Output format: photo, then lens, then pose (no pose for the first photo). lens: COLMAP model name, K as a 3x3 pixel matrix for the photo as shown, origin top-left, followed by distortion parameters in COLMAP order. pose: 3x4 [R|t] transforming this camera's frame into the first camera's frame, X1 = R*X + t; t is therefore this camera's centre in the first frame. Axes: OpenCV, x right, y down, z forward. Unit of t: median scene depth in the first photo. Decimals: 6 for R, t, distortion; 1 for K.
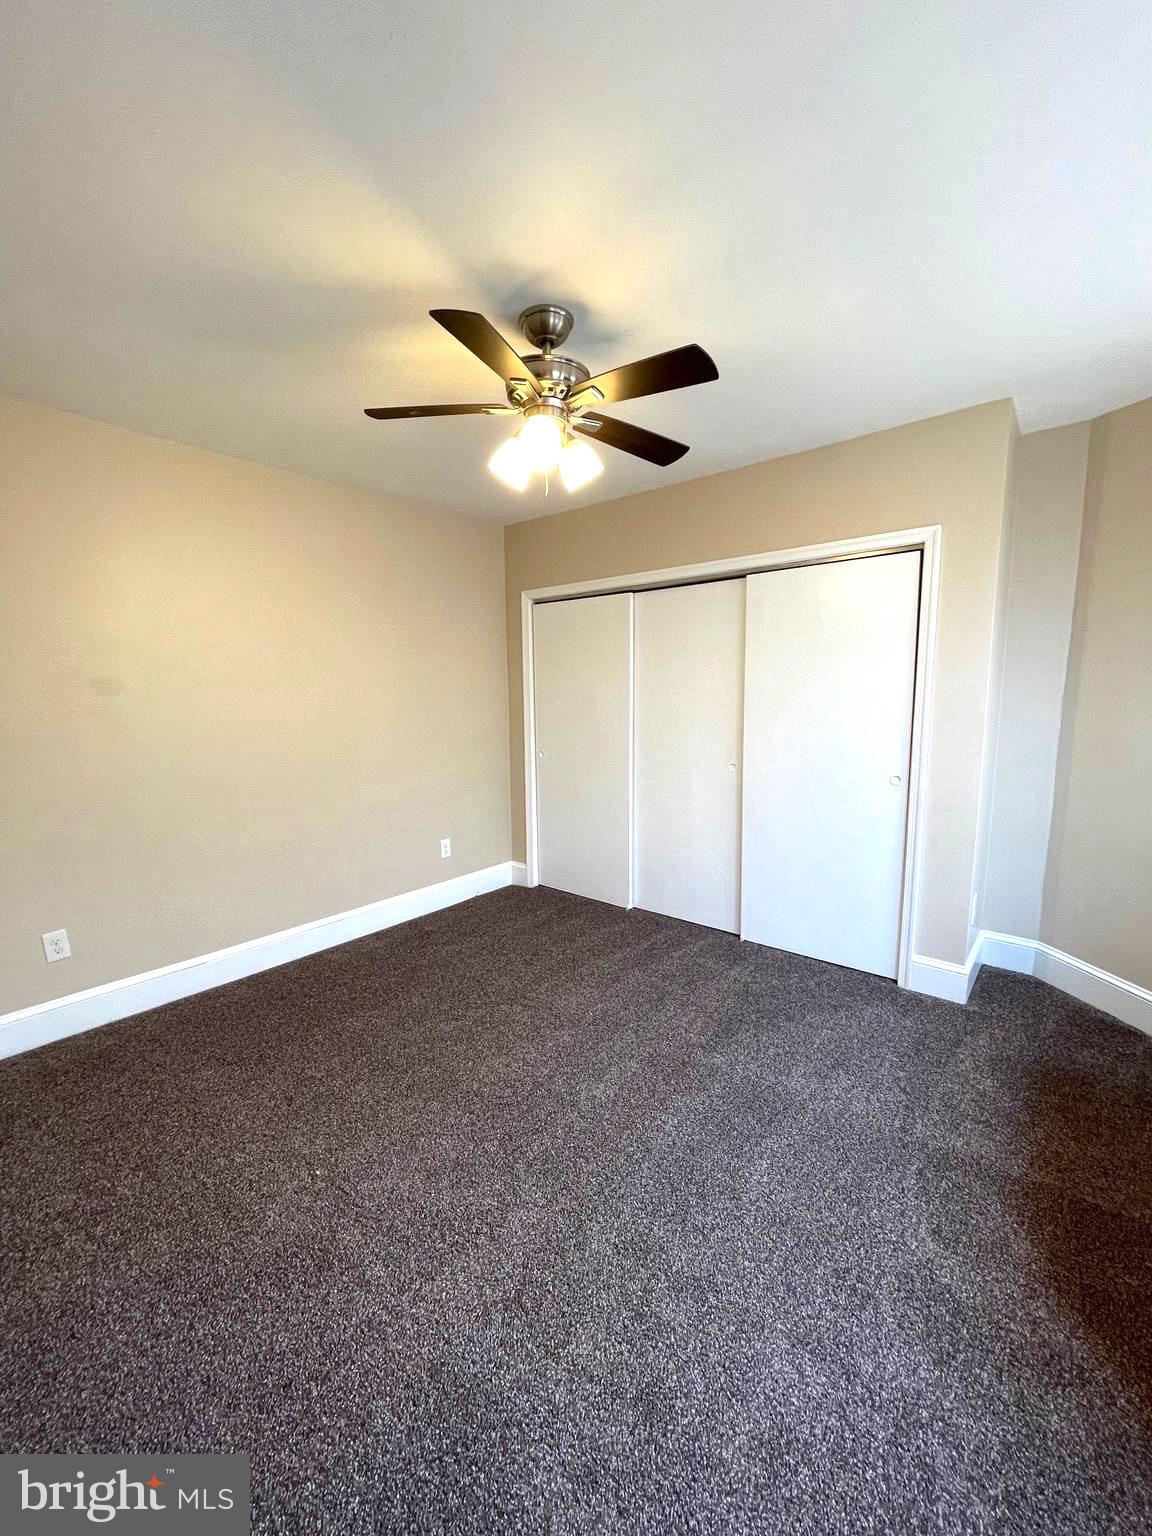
lens RADIAL K [[621.1, 0, 568.2], [0, 621.1, 768.4], [0, 0, 1]] dist [0.002260, -0.002878]
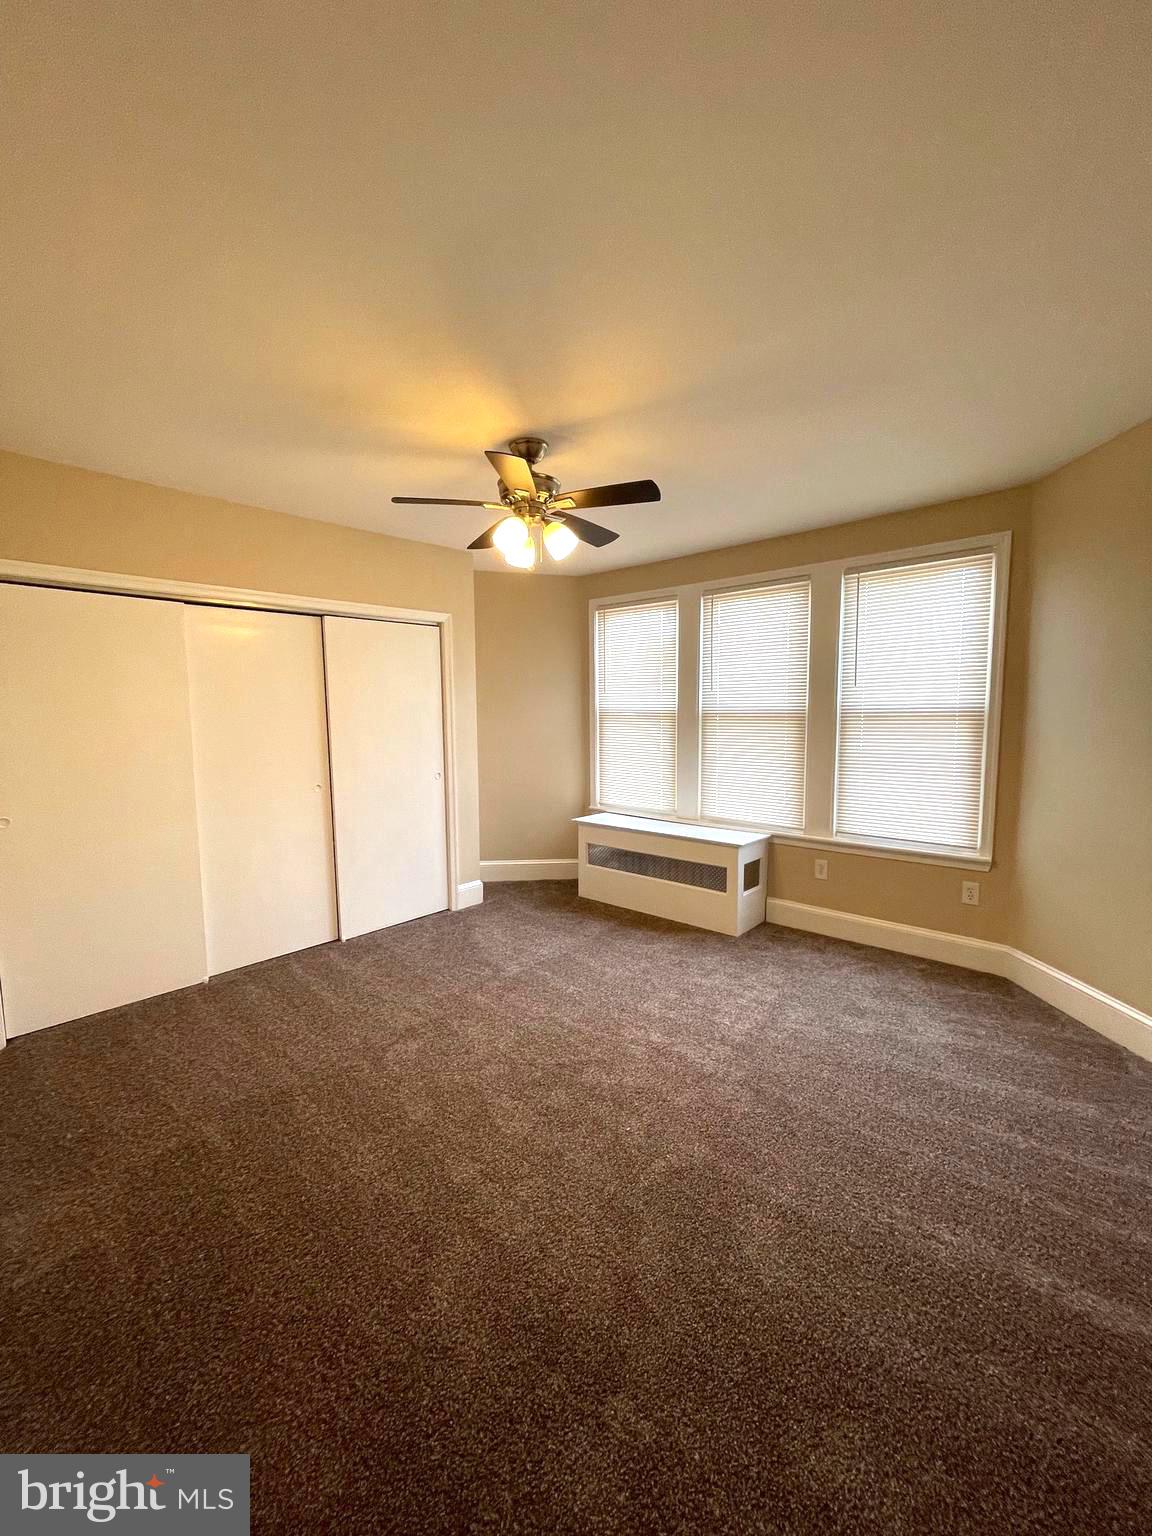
lens RADIAL K [[621.1, 0, 568.2], [0, 621.1, 768.4], [0, 0, 1]] dist [0.002260, -0.002878]
pose [[0.042423, -0.087506, 0.995260, -0.953161], [0.140303, 0.986808, 0.080782, -0.075473], [-0.989199, 0.136211, 0.054141, 0.609501]]
